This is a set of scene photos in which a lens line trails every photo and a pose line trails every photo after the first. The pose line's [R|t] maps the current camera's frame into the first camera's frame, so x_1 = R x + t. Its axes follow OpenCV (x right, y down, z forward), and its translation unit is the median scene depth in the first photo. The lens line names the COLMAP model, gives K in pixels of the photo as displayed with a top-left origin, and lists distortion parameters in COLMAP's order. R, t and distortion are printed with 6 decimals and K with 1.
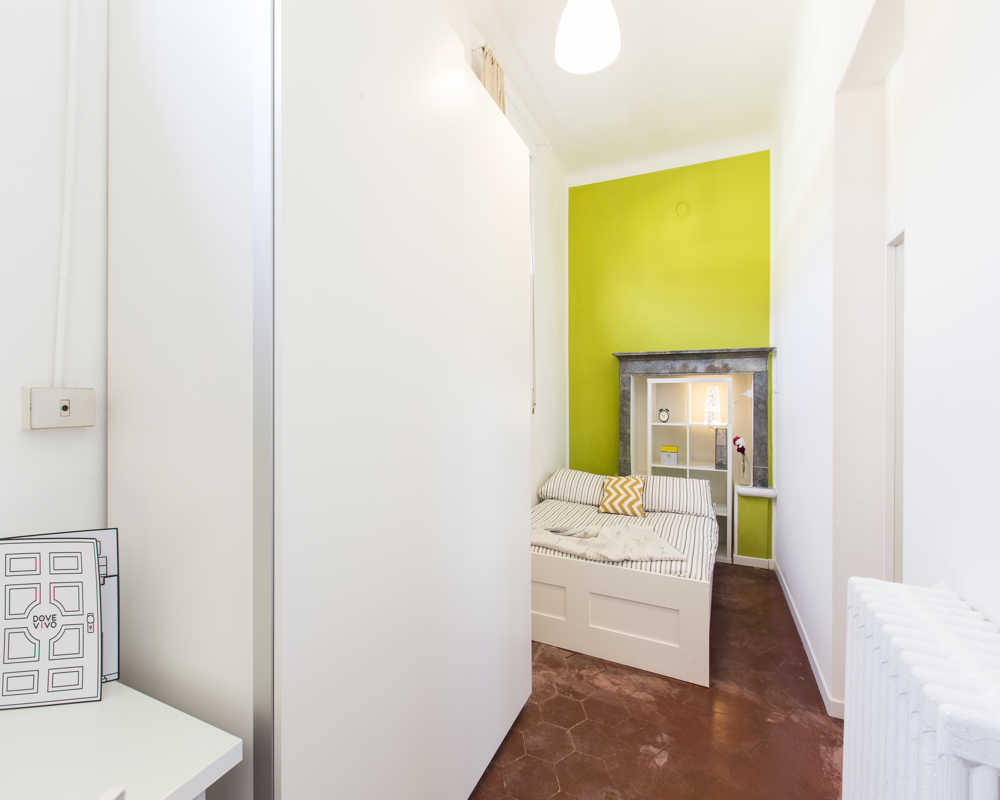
lens RADIAL K [[443.4, 0, 501.2], [0, 443.4, 396.8], [0, 0, 1]] dist [0.000527, 0.000221]
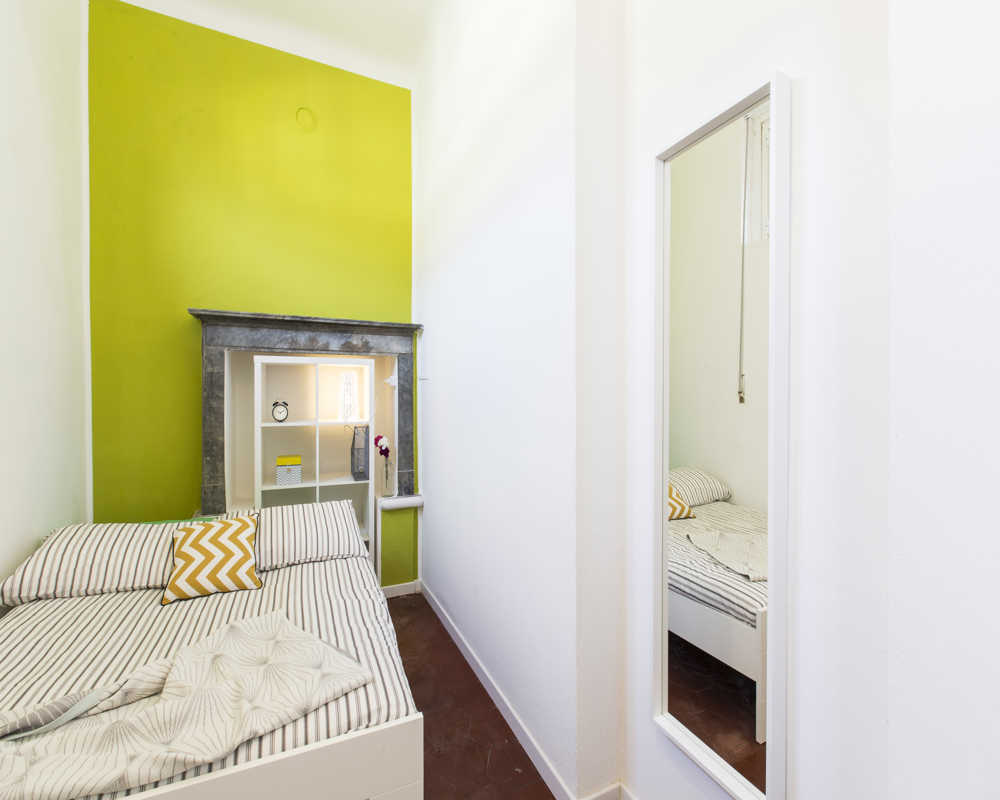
lens RADIAL K [[443.4, 0, 501.2], [0, 443.4, 396.8], [0, 0, 1]] dist [0.000527, 0.000221]
pose [[0.640739, -0.003620, 0.767750, 0.070237], [0.003391, 0.999992, 0.001885, 0.020937], [-0.767751, 0.001395, 0.640747, 0.336802]]
